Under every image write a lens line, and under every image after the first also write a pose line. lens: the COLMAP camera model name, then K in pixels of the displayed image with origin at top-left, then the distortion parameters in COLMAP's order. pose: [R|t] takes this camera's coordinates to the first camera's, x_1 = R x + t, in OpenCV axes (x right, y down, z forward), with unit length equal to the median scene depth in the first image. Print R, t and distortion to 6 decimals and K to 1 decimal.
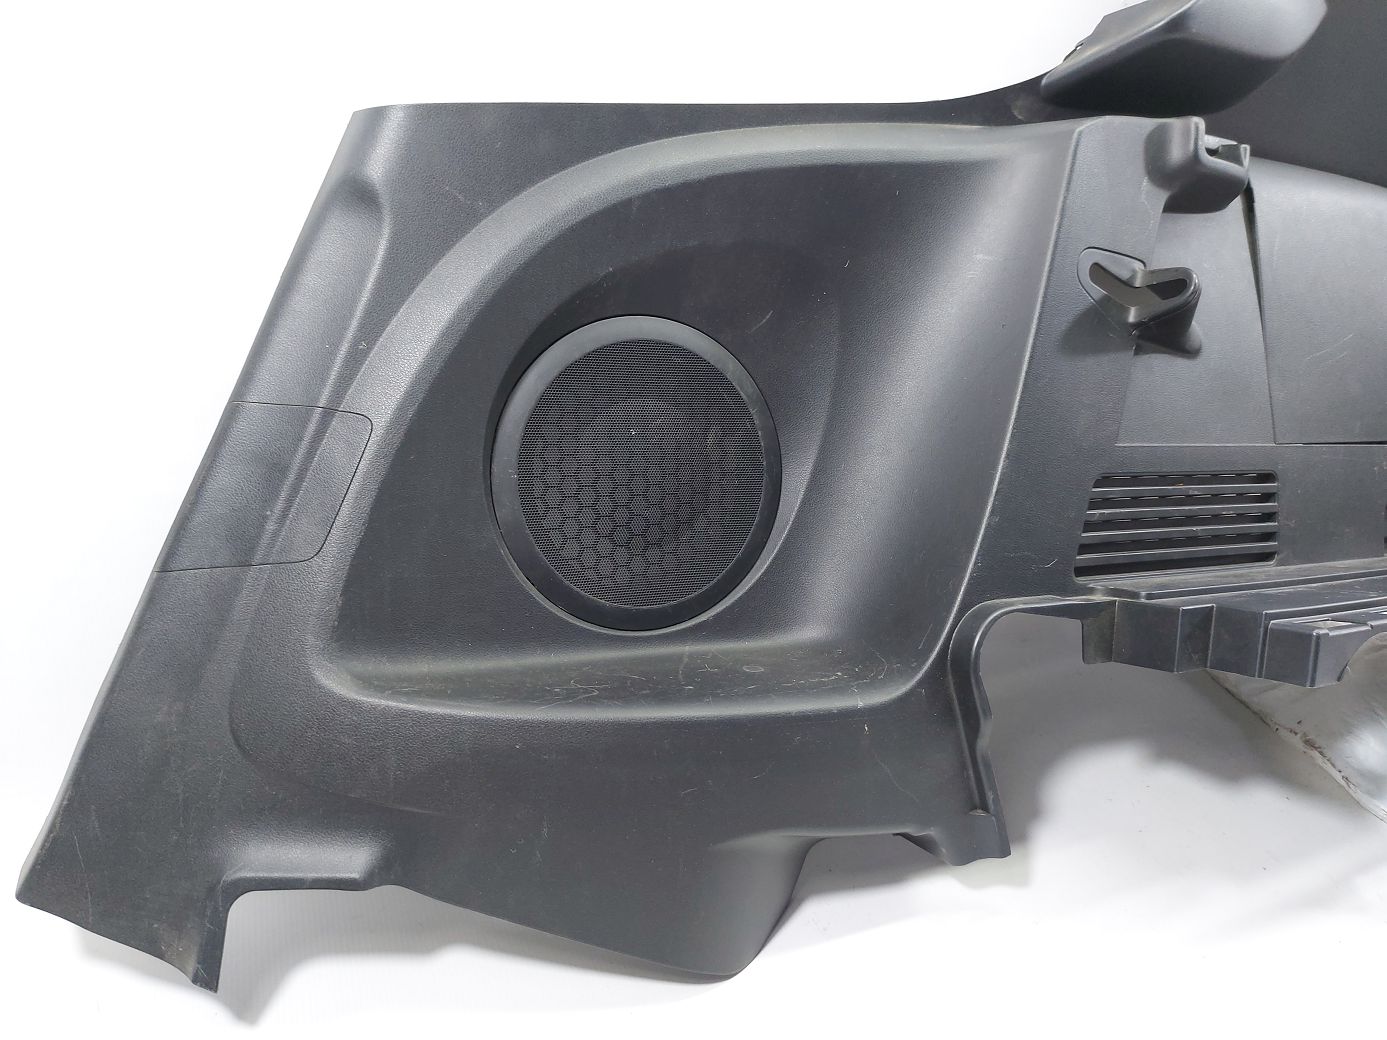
lens RADIAL K [[1000.0, 0, 693.5], [0, 1000.0, 520.0], [0, 0, 1]] dist [0.093992, -0.134851]
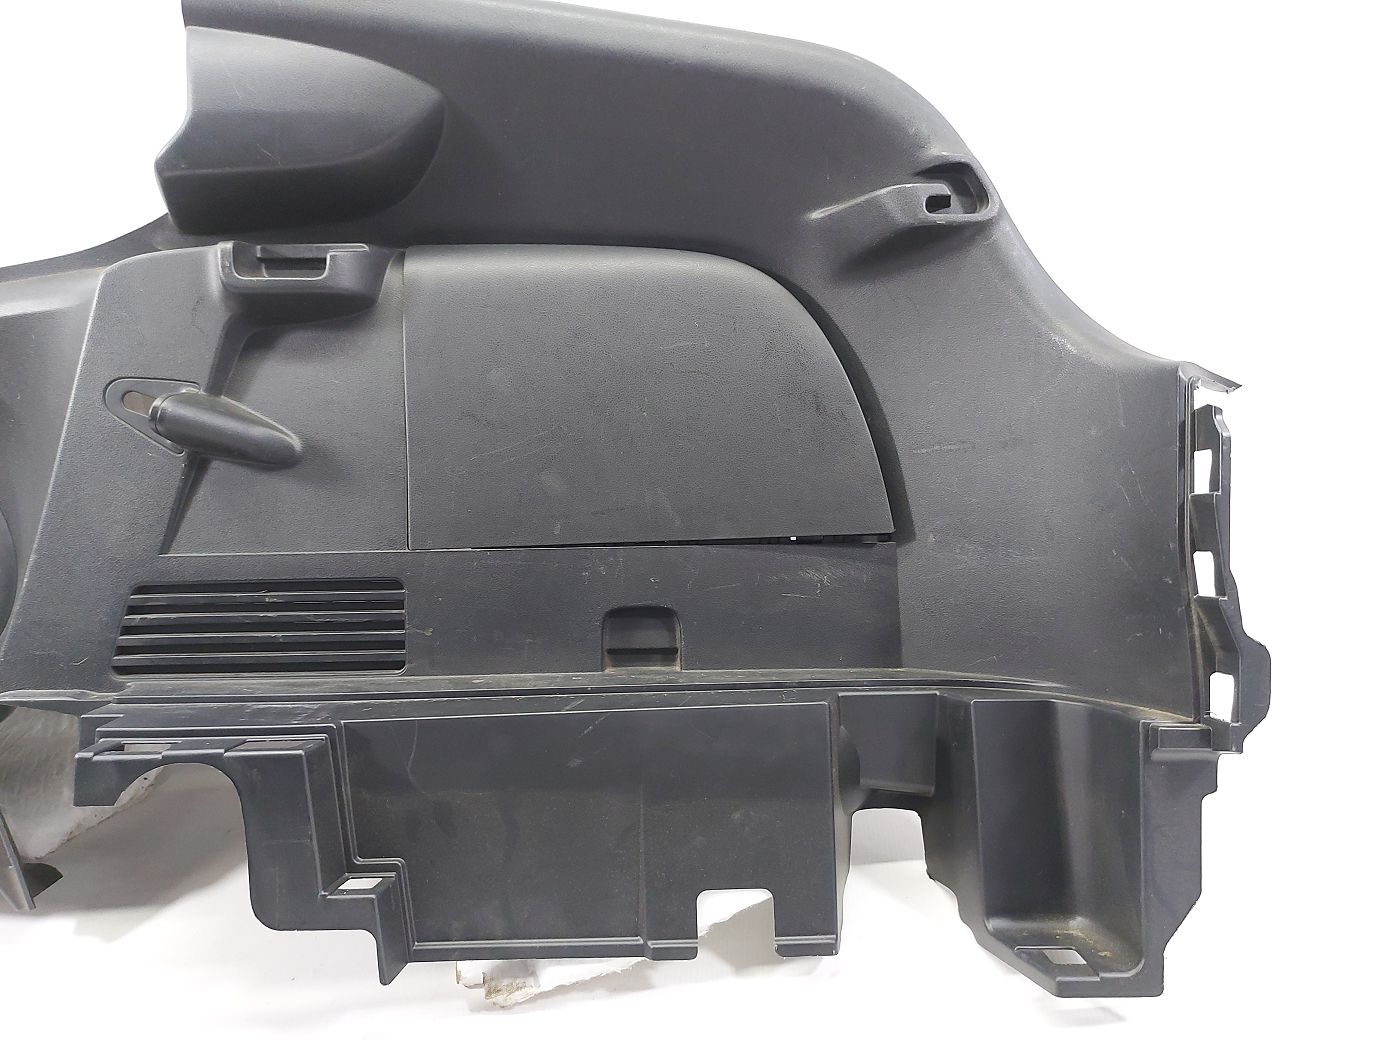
lens RADIAL K [[1000.0, 0, 693.5], [0, 1000.0, 520.0], [0, 0, 1]] dist [0.093992, -0.134851]
pose [[0.878732, 0.020987, -0.476853, 1.393880], [-0.016449, 0.999771, 0.013690, -0.132565], [0.477031, -0.004186, 0.878876, 0.313262]]
